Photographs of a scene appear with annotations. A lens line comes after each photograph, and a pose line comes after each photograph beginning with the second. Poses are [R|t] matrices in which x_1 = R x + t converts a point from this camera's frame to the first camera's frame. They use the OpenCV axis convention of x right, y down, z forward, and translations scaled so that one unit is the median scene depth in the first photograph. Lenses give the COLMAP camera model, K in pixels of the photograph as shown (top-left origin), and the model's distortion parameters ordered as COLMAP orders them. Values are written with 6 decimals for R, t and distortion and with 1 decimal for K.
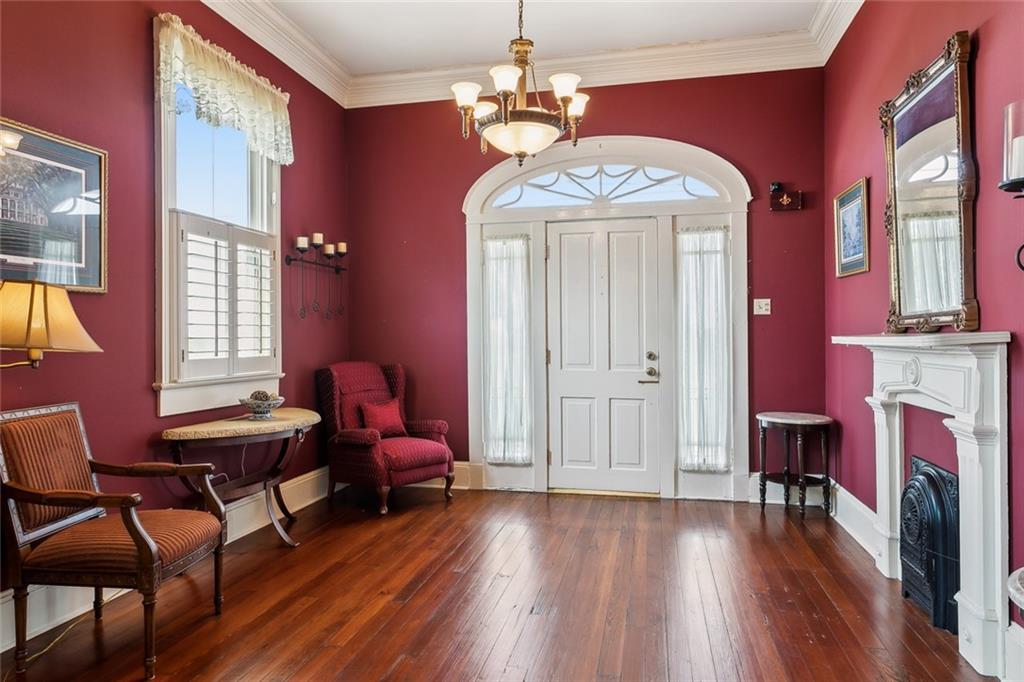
lens RADIAL K [[658.8, 0, 505.3], [0, 658.8, 337.3], [0, 0, 1]] dist [0.006630, -0.003908]
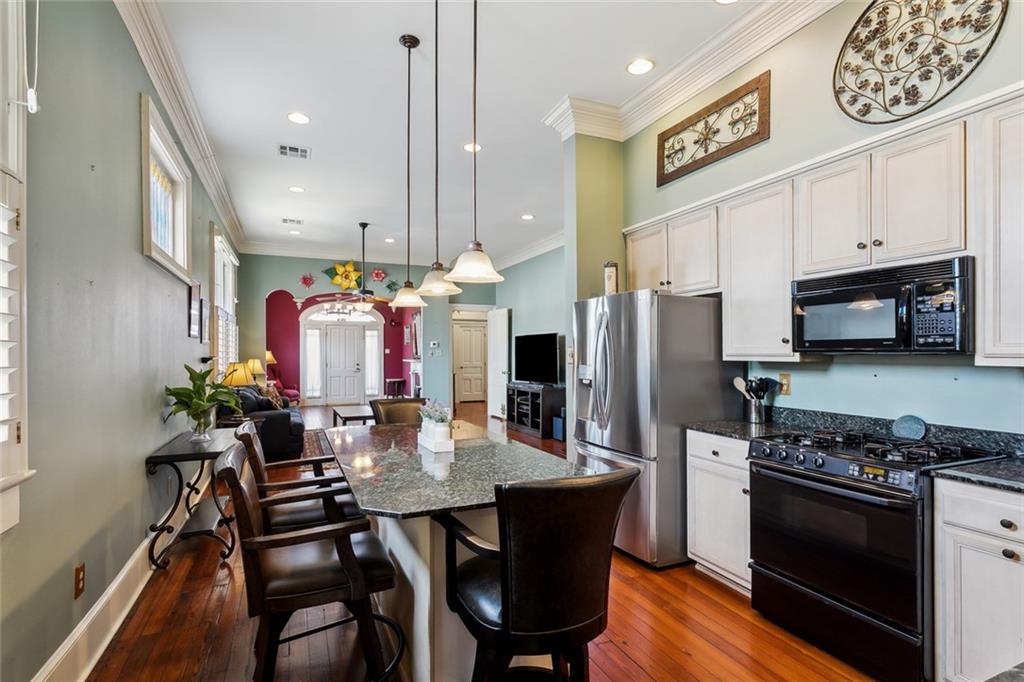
lens RADIAL K [[489.4, 0, 507.2], [0, 489.4, 353.7], [0, 0, 1]] dist [-0.005854, 0.003163]
pose [[0.800643, 0.006584, 0.599105, -0.911011], [-0.006216, 0.999977, -0.002681, -0.036725], [-0.599109, -0.001578, 0.800666, -2.045389]]
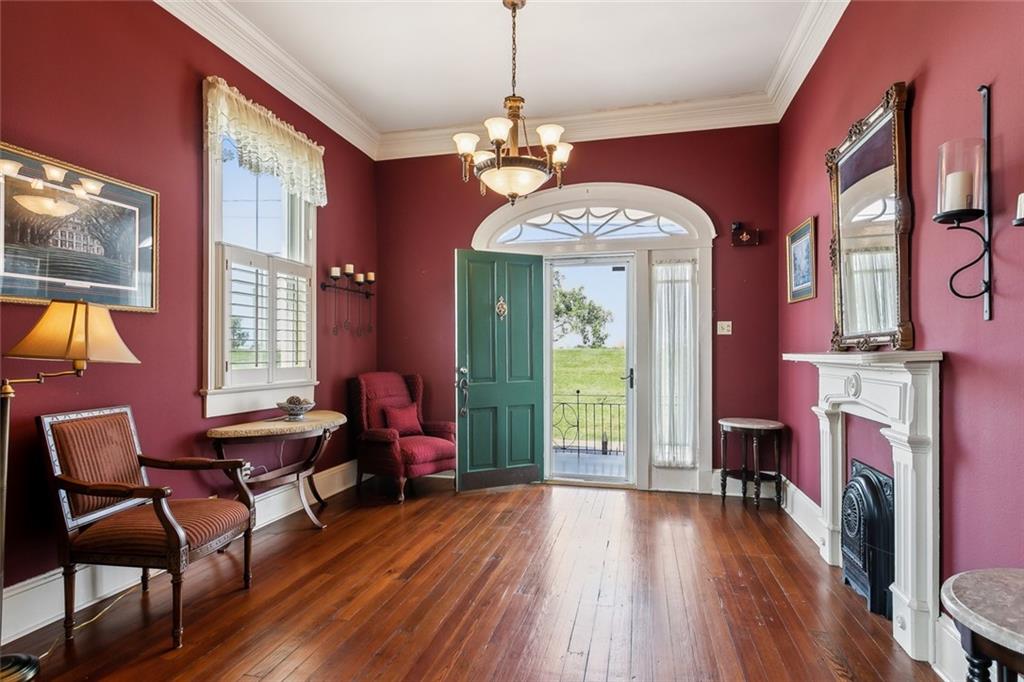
lens RADIAL K [[552.0, 0, 494.4], [0, 552.0, 351.9], [0, 0, 1]] dist [-0.000362, 0.001057]
pose [[0.999663, 0.006845, -0.025036, 0.016740], [-0.006866, 0.999976, -0.000750, -0.000435], [0.025030, 0.000922, 0.999686, 0.025185]]
